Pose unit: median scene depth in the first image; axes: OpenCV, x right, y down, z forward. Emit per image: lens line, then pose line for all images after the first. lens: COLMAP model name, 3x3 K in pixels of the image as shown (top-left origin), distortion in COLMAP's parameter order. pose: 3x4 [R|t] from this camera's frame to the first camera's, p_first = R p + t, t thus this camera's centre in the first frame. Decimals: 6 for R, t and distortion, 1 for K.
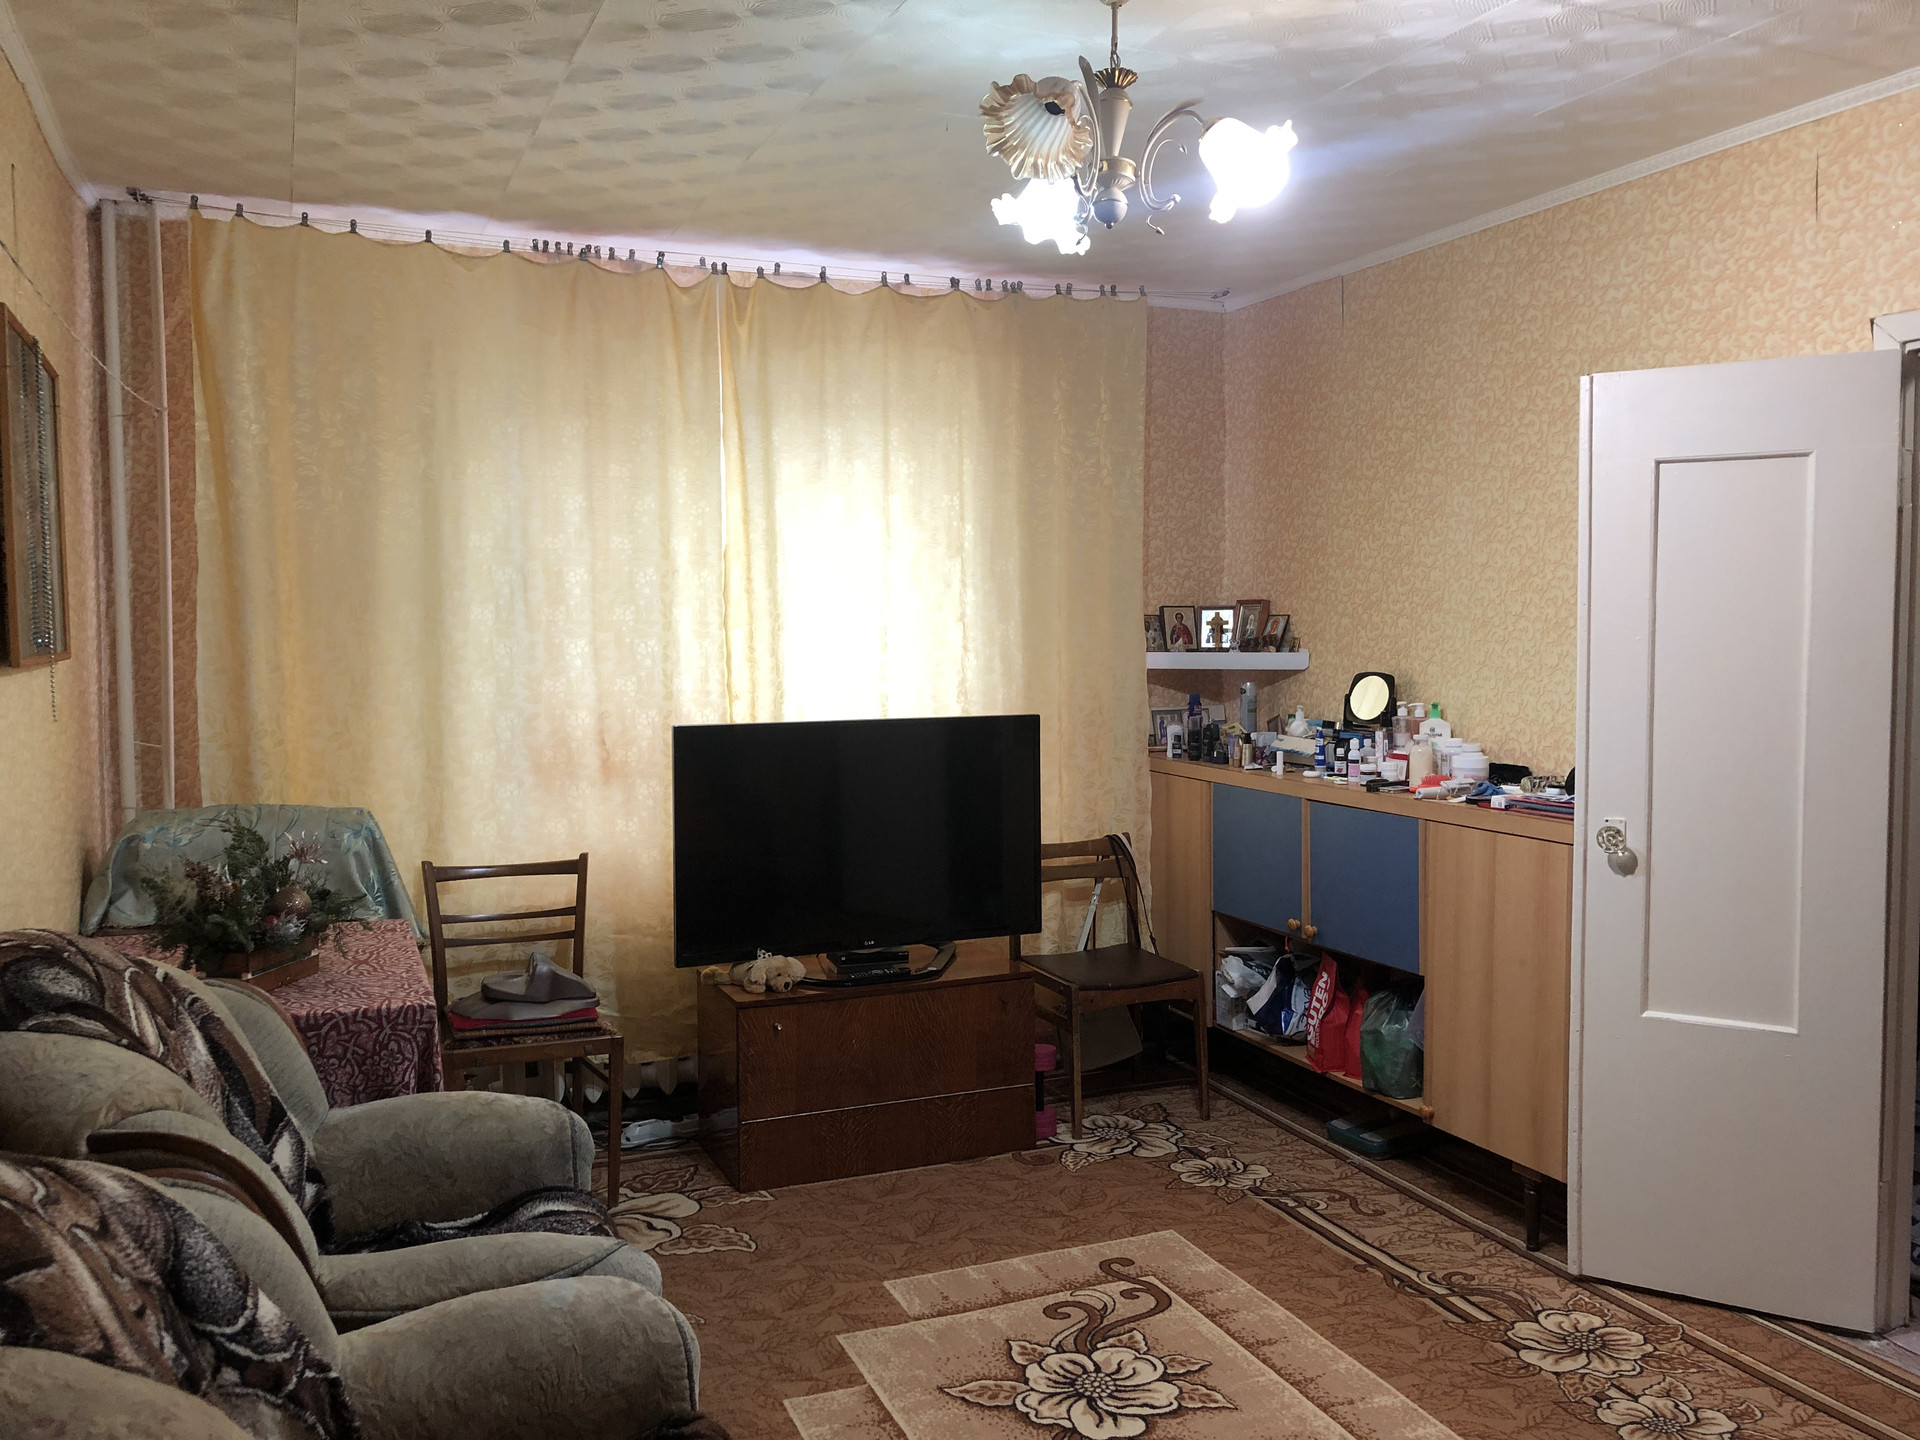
lens RADIAL K [[1568.1, 0, 958.0], [0, 1568.1, 715.5], [0, 0, 1]] dist [0.012331, 0.005309]
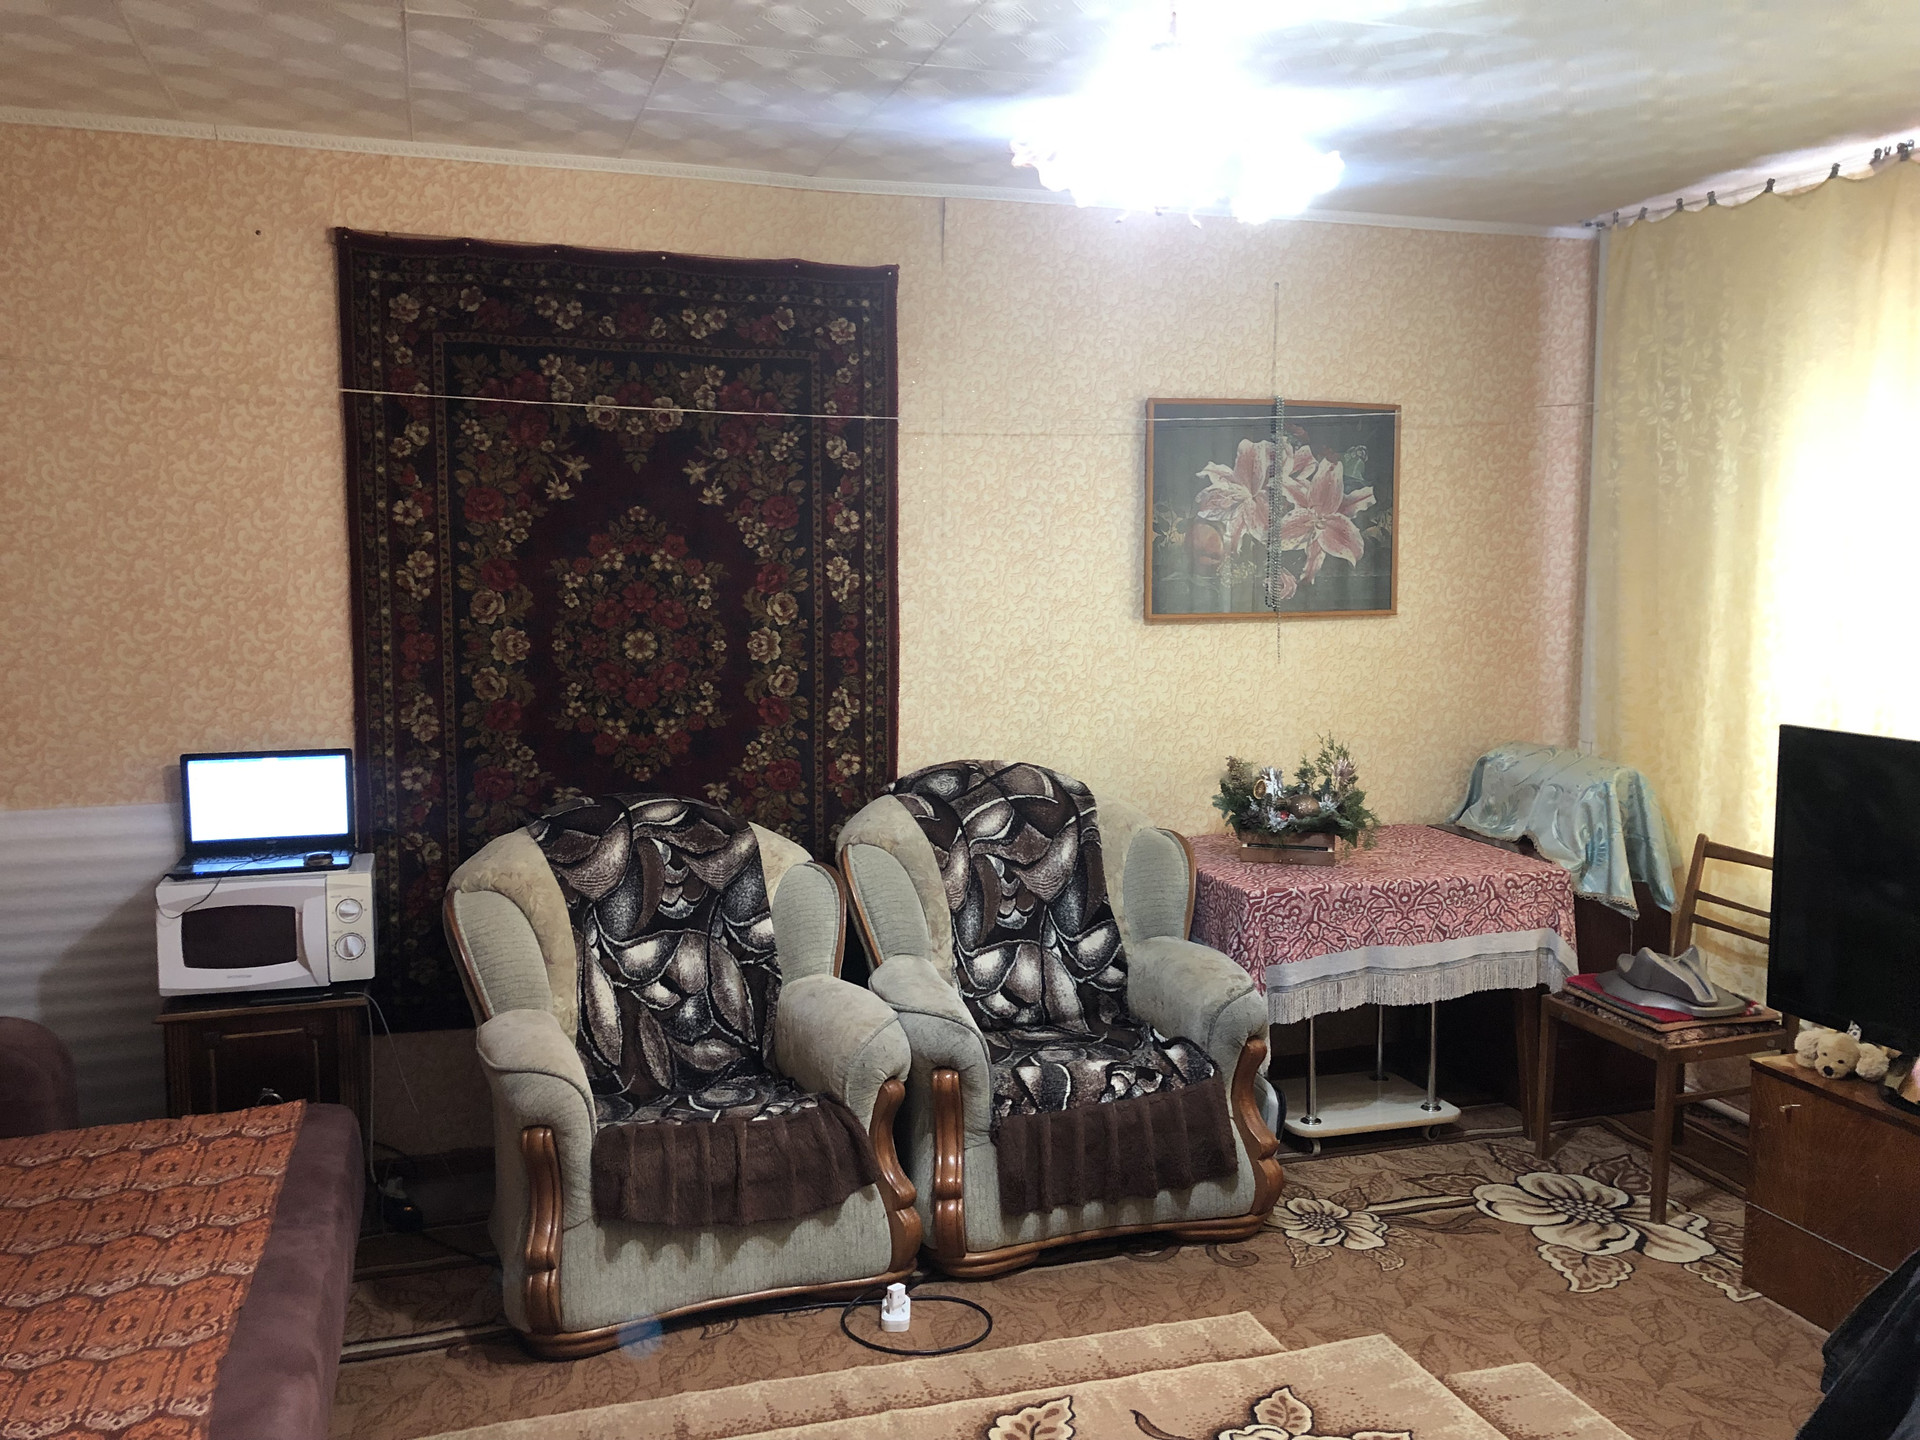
lens RADIAL K [[1568.1, 0, 959.2], [0, 1568.1, 720.2], [0, 0, 1]] dist [0.012331, 0.005309]
pose [[-0.081624, 0.109496, -0.990630, 0.746040], [-0.059443, 0.991643, 0.114506, -0.071044], [0.994889, 0.068232, -0.074433, 0.664284]]
